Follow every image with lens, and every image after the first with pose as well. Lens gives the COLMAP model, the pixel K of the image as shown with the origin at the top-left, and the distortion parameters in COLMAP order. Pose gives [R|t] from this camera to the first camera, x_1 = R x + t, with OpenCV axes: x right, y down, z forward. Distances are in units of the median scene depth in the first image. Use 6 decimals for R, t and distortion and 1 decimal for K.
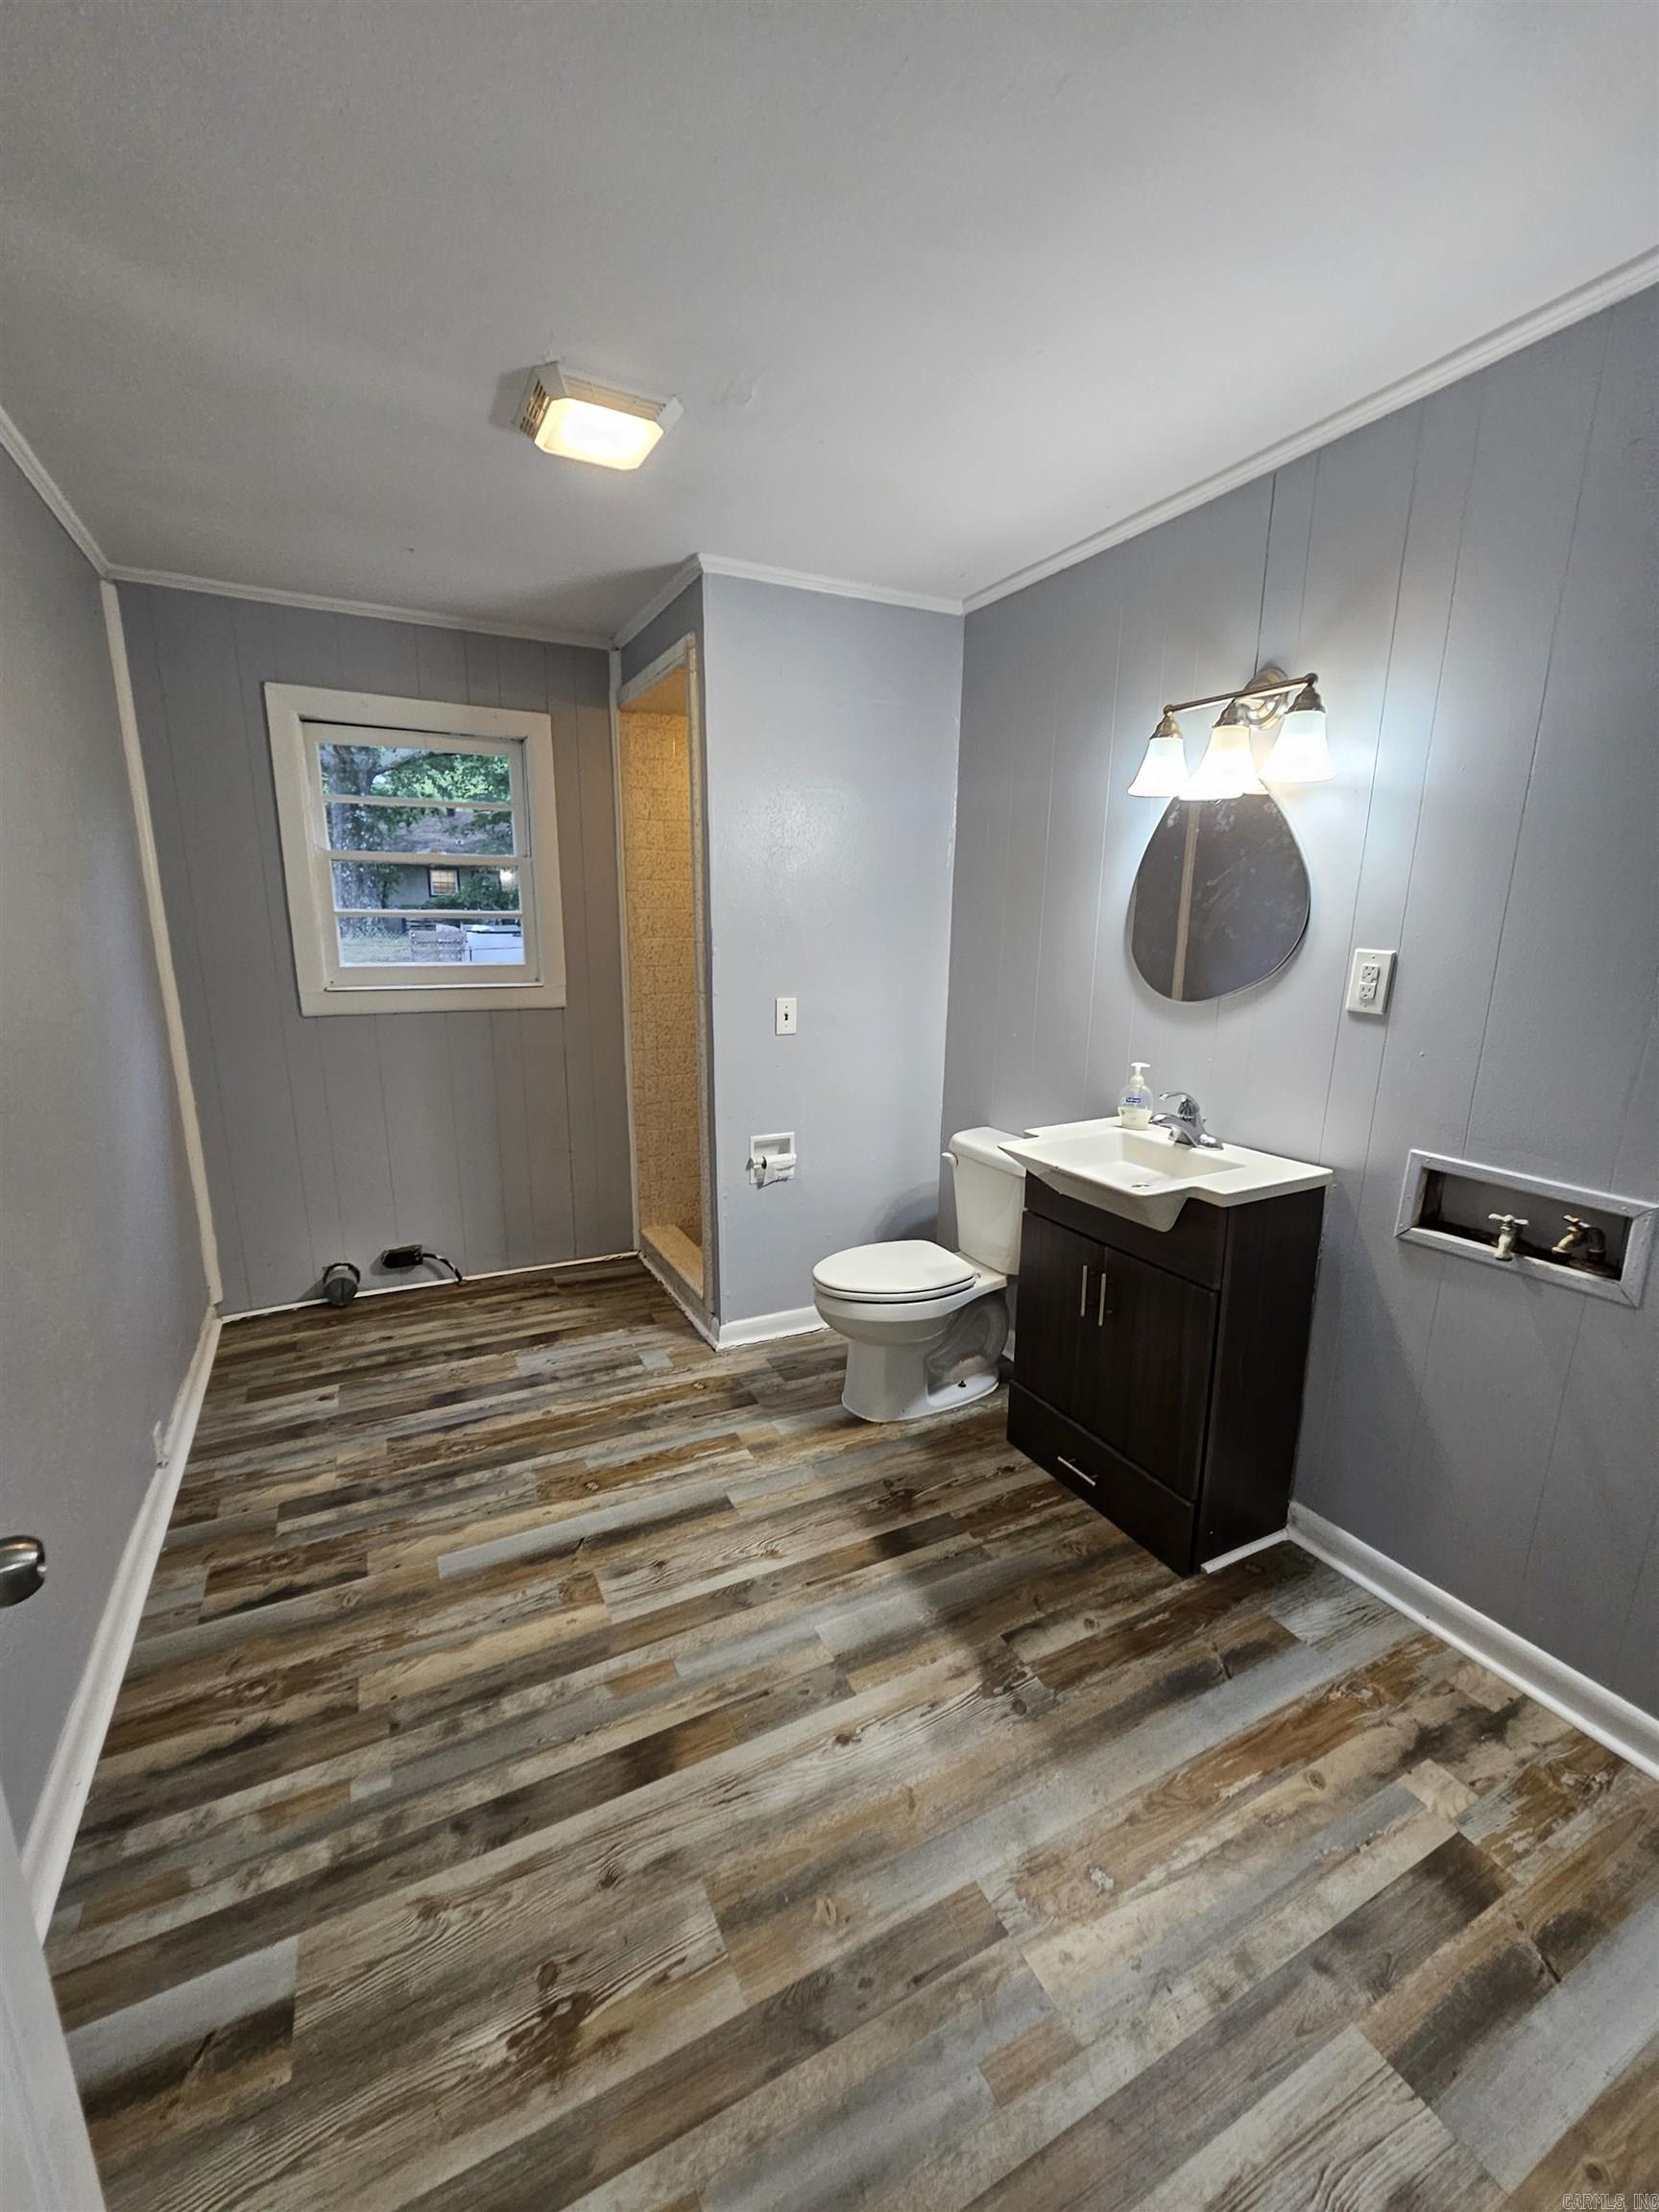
lens RADIAL K [[905.2, 0, 830.3], [0, 905.2, 1123.1], [0, 0, 1]] dist [-0.003849, 0.000953]
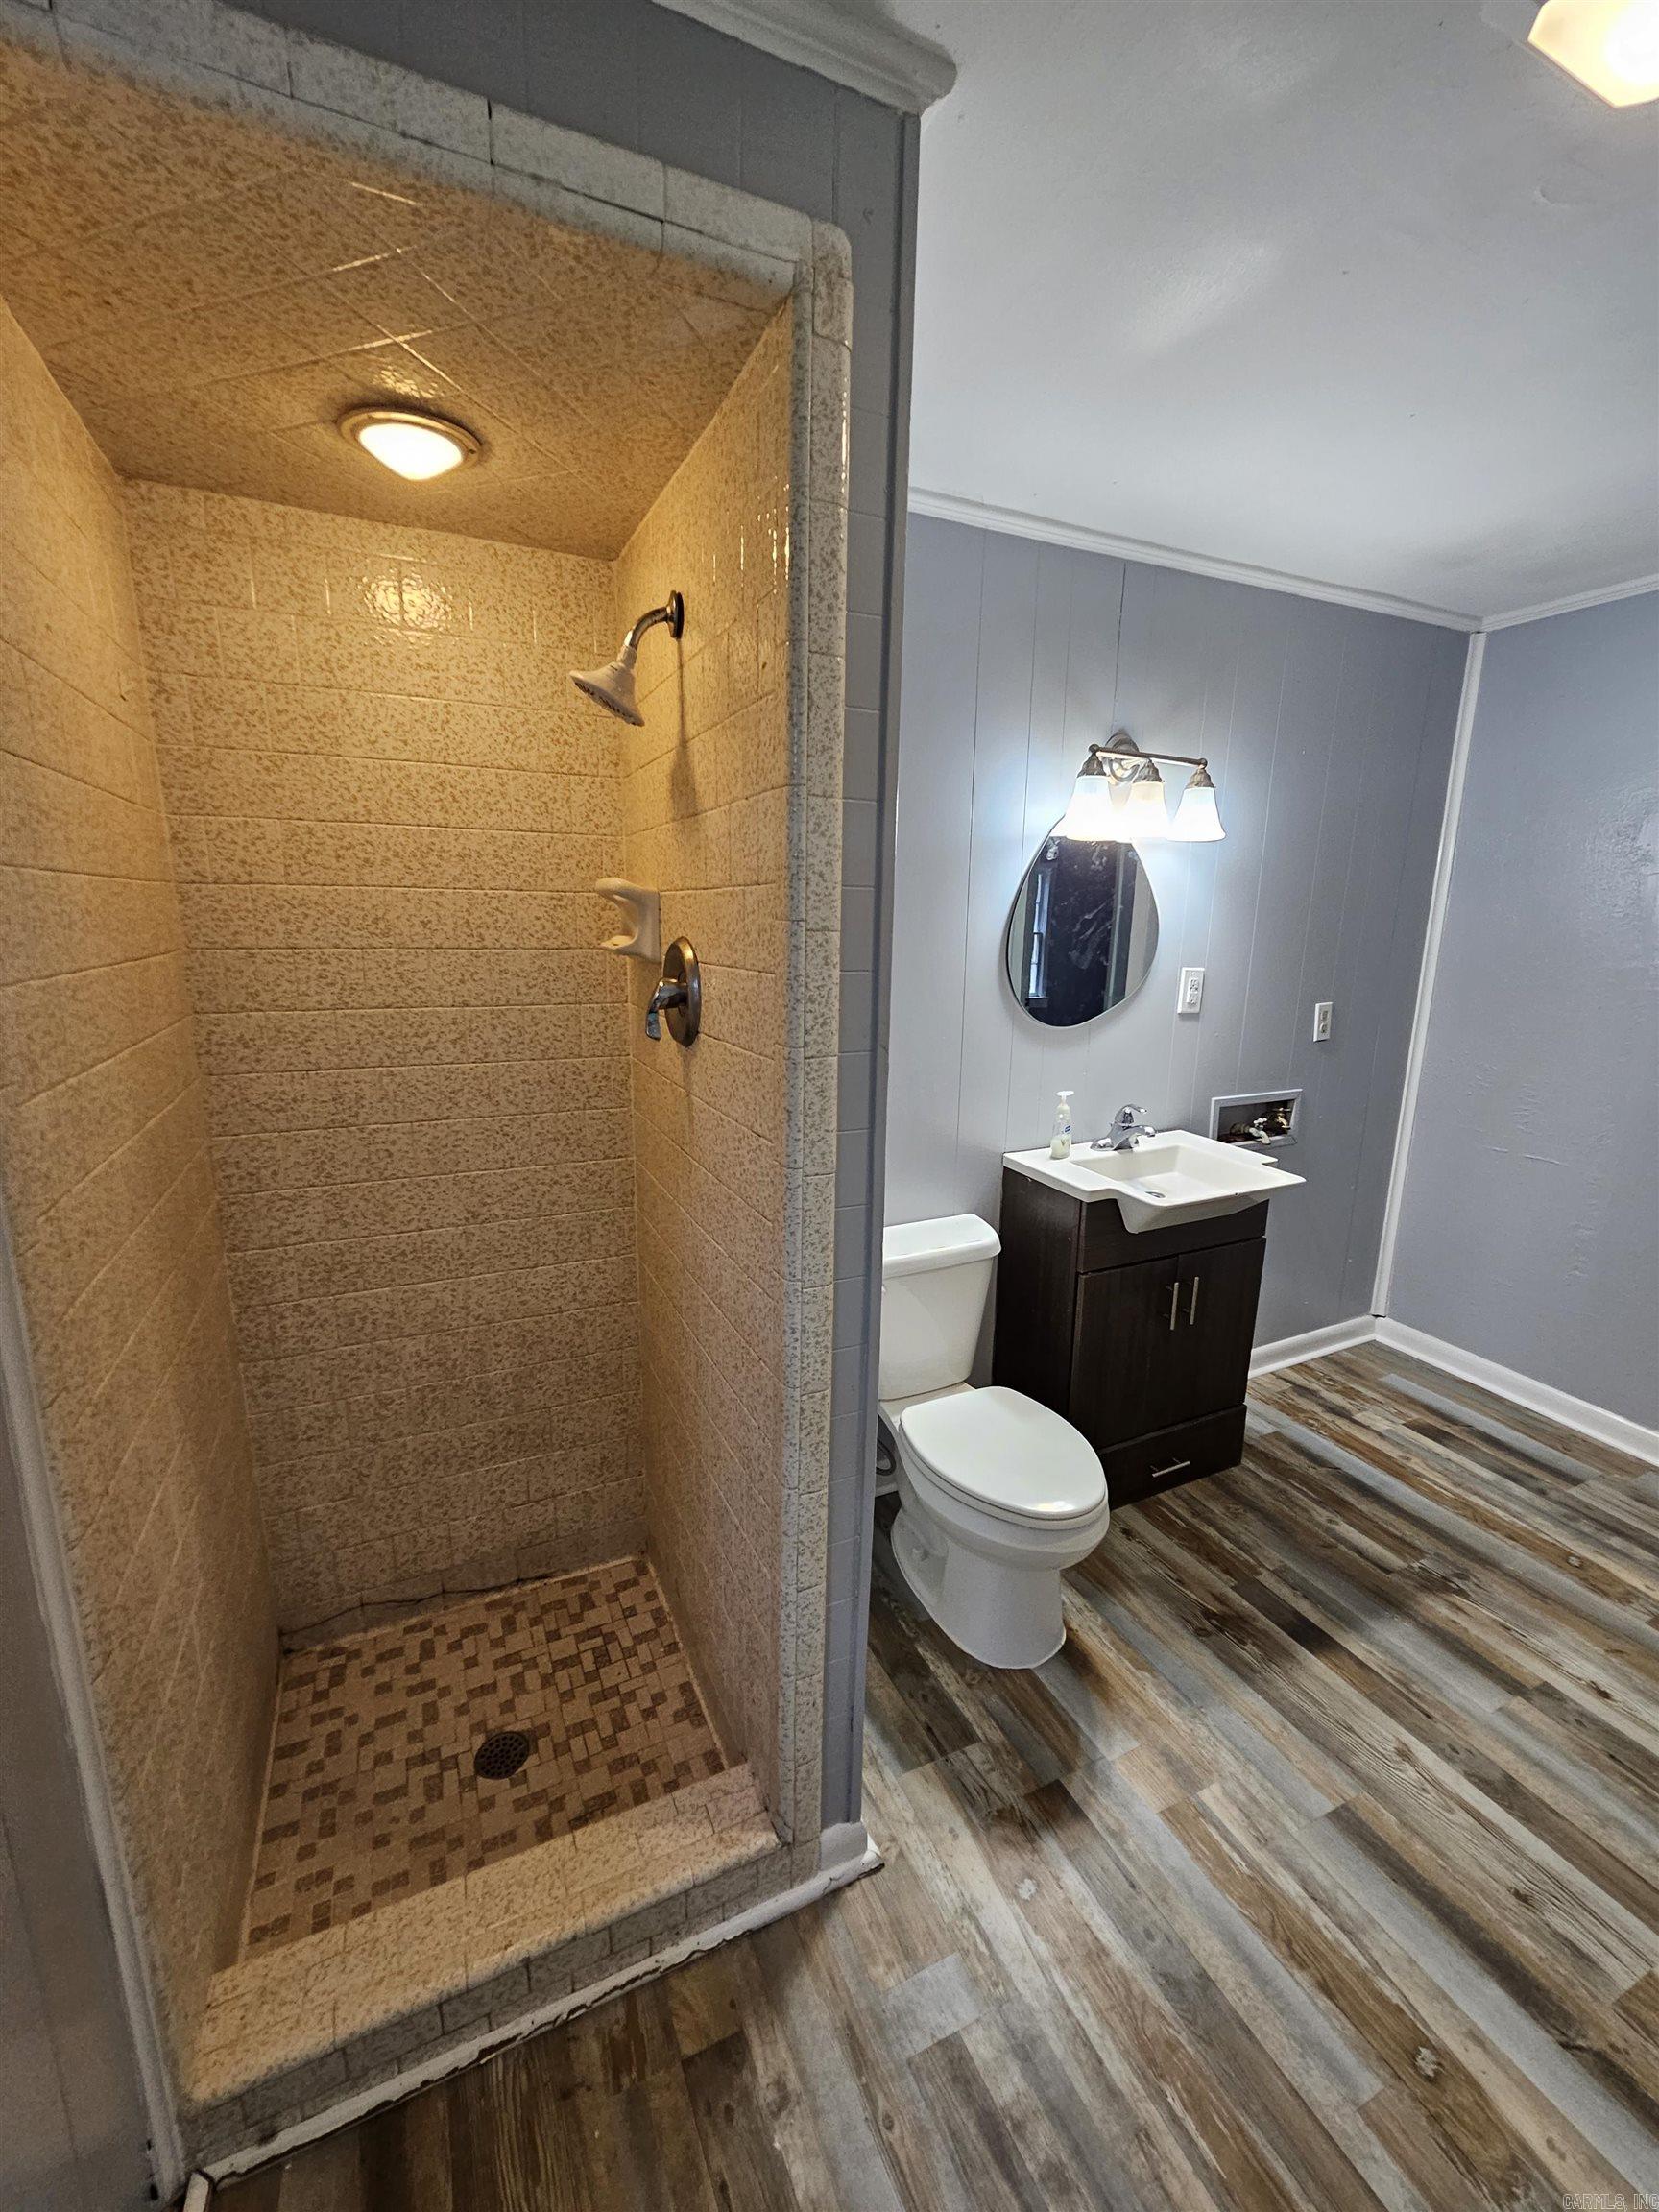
lens RADIAL K [[905.2, 0, 826.6], [0, 905.2, 1112.3], [0, 0, 1]] dist [-0.003849, 0.000953]
pose [[0.039075, -0.223361, 0.973952, -0.743034], [0.214779, 0.953792, 0.210120, -0.352775], [-0.975881, 0.200974, 0.085243, 1.321046]]
